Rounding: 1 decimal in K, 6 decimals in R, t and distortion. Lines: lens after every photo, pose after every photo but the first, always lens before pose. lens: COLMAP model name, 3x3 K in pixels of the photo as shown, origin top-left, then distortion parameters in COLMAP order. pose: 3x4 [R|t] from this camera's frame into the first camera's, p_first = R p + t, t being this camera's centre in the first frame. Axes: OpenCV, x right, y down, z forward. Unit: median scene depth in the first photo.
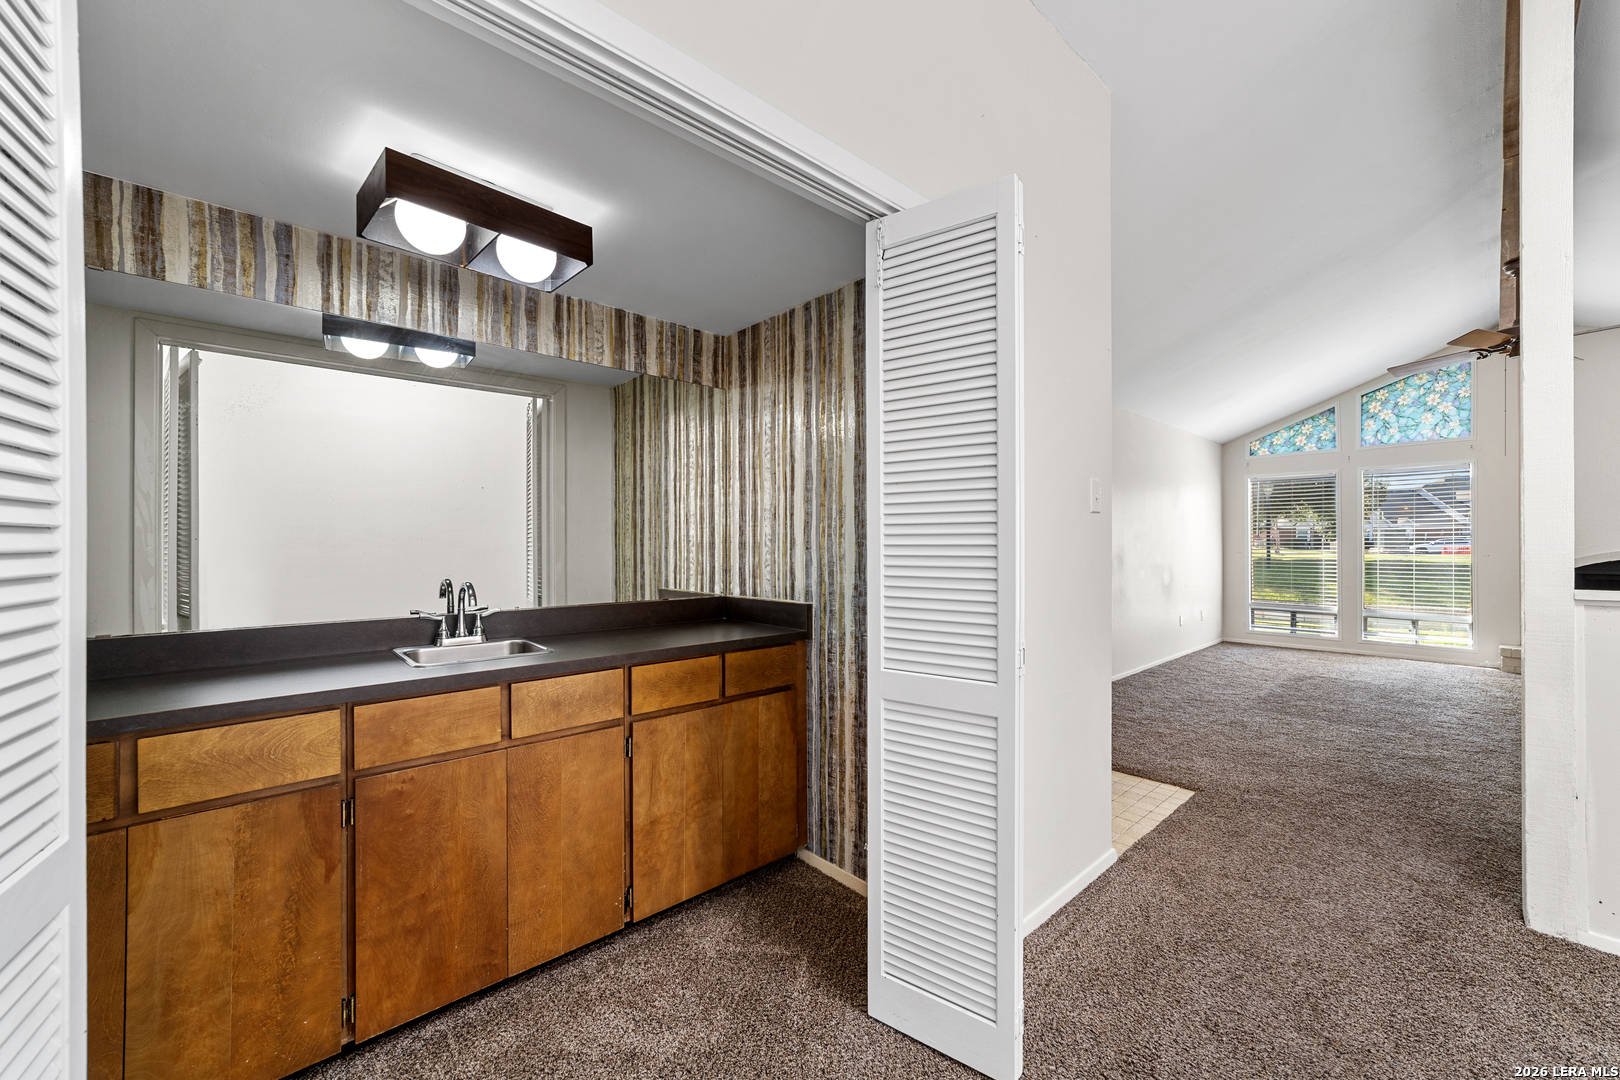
lens RADIAL K [[617.3, 0, 825.8], [0, 617.3, 543.0], [0, 0, 1]] dist [-0.016409, 0.008035]
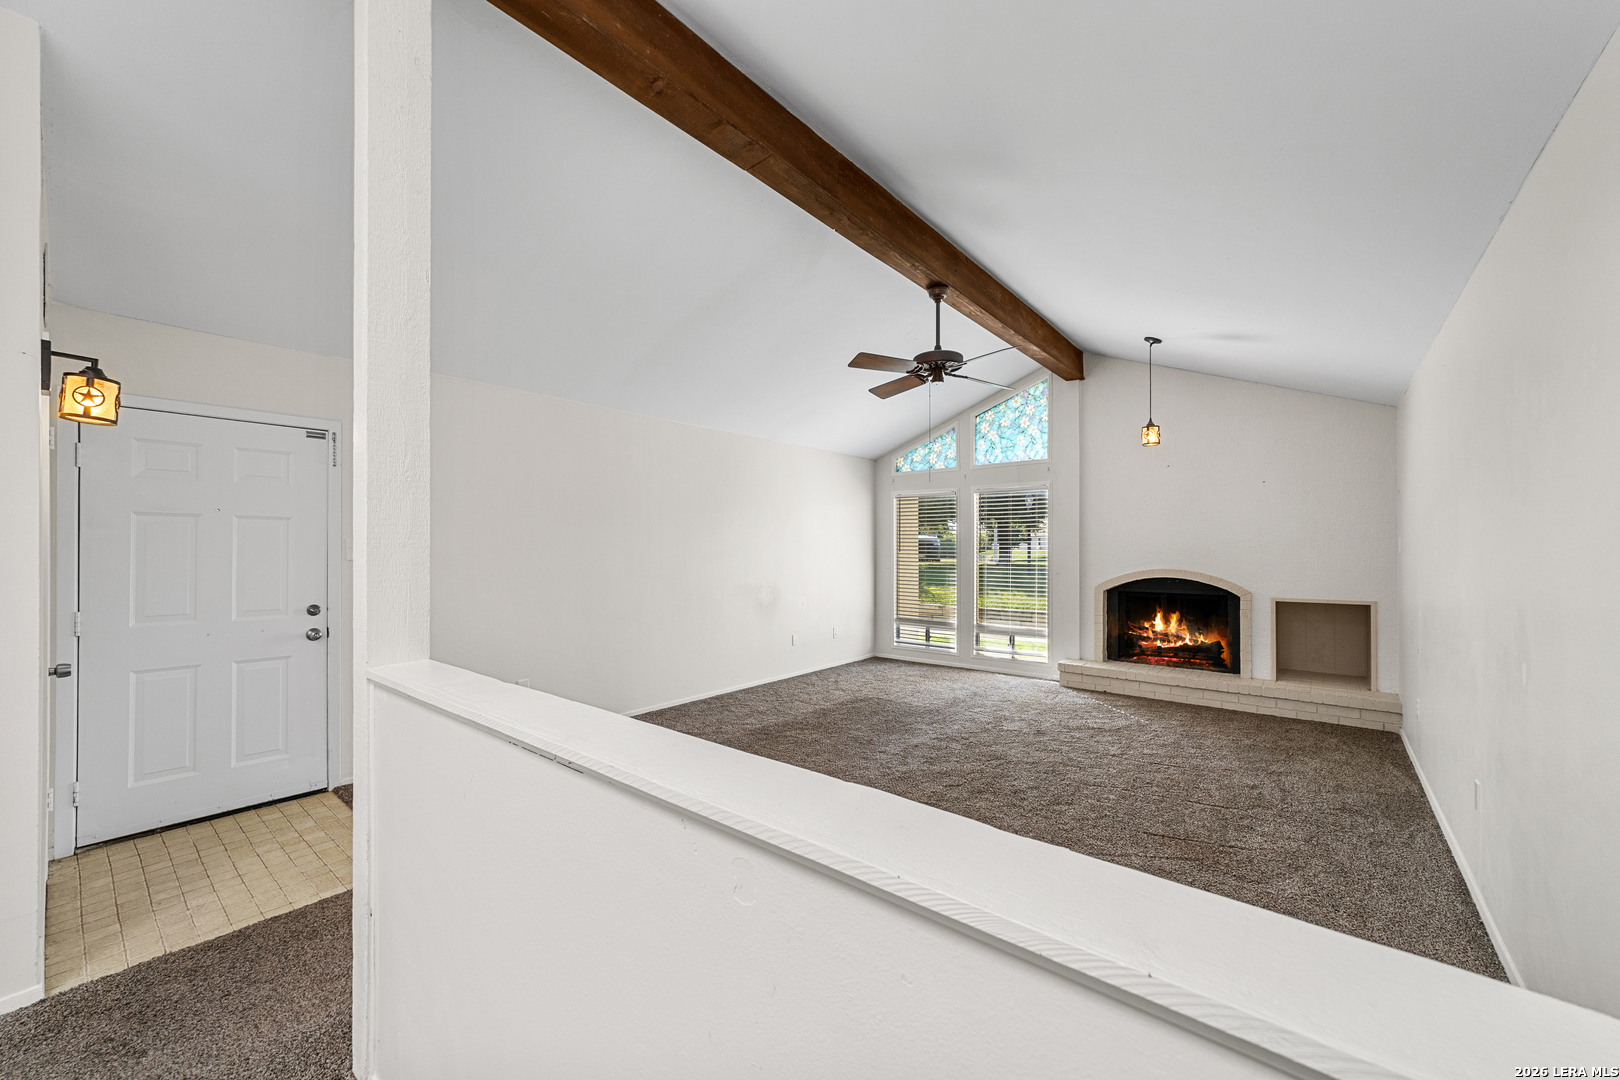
lens RADIAL K [[617.3, 0, 825.8], [0, 617.3, 543.0], [0, 0, 1]] dist [-0.016409, 0.008035]
pose [[0.990148, 0.002449, 0.140005, 1.556376], [-0.001758, 0.999986, -0.005059, -0.072603], [-0.140016, 0.004763, 0.990138, 0.047594]]
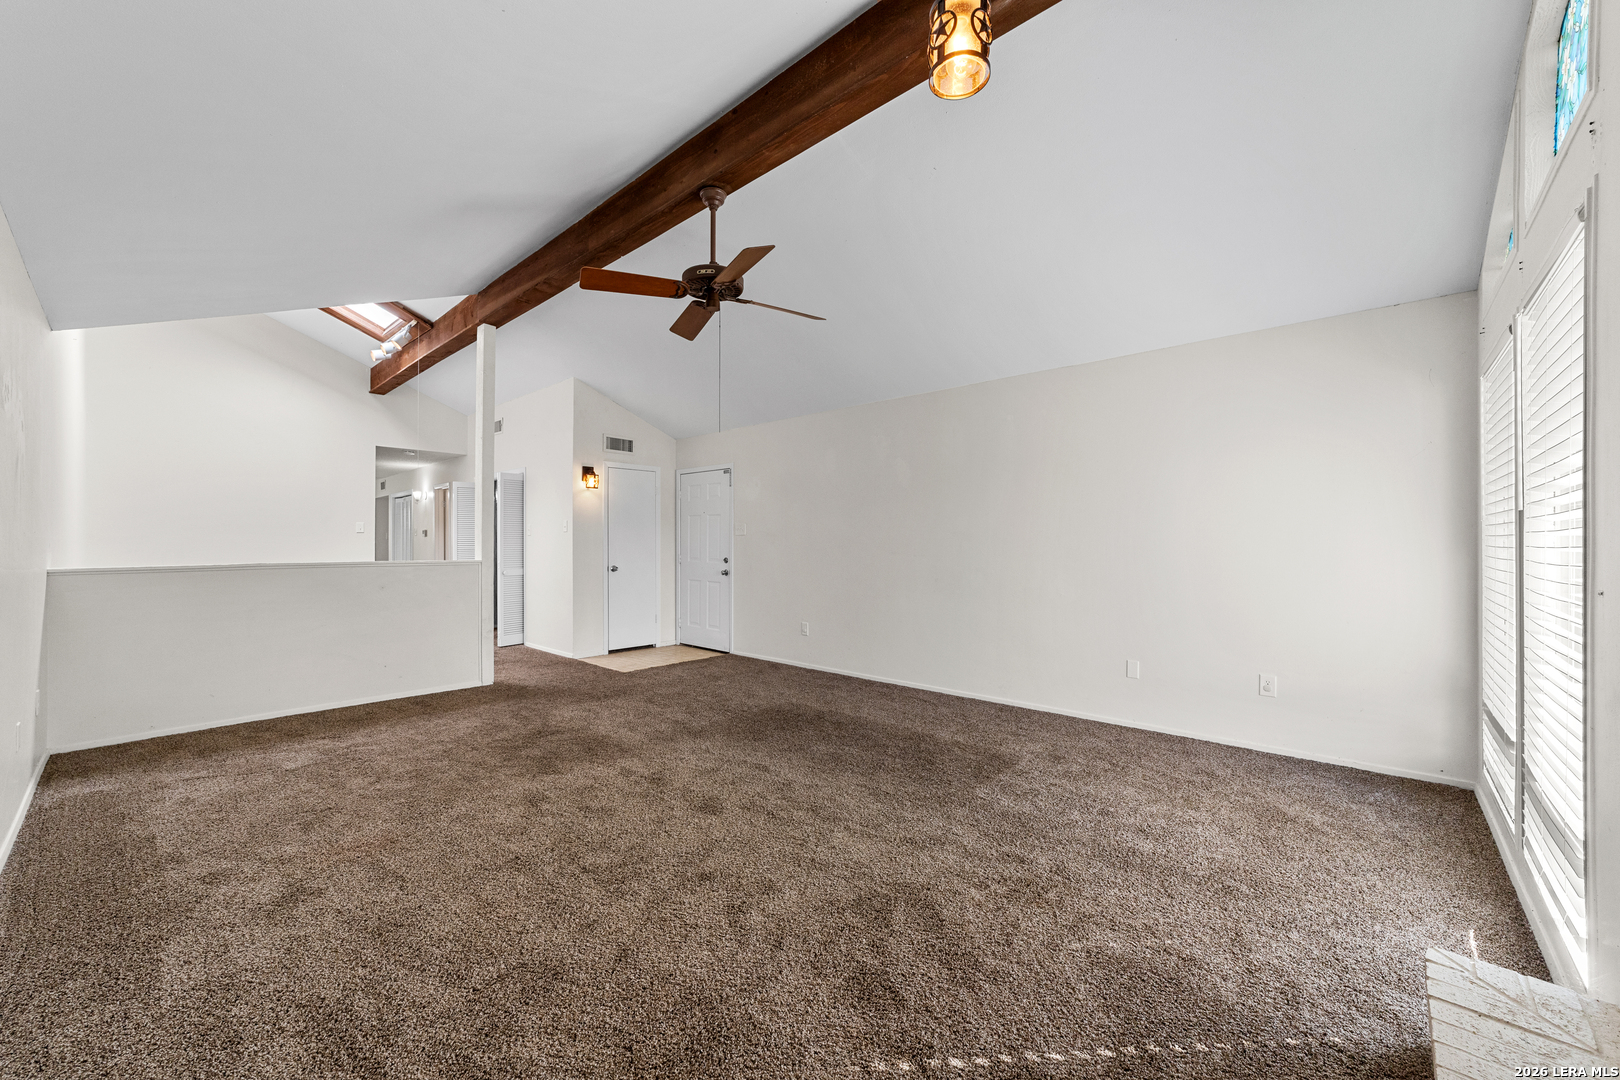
lens RADIAL K [[617.3, 0, 825.8], [0, 617.3, 543.0], [0, 0, 1]] dist [-0.016409, 0.008035]
pose [[0.117862, 0.006945, -0.993006, 3.651667], [-0.004395, 0.999969, 0.006473, -0.016747], [0.993020, 0.003601, 0.117889, 1.914131]]
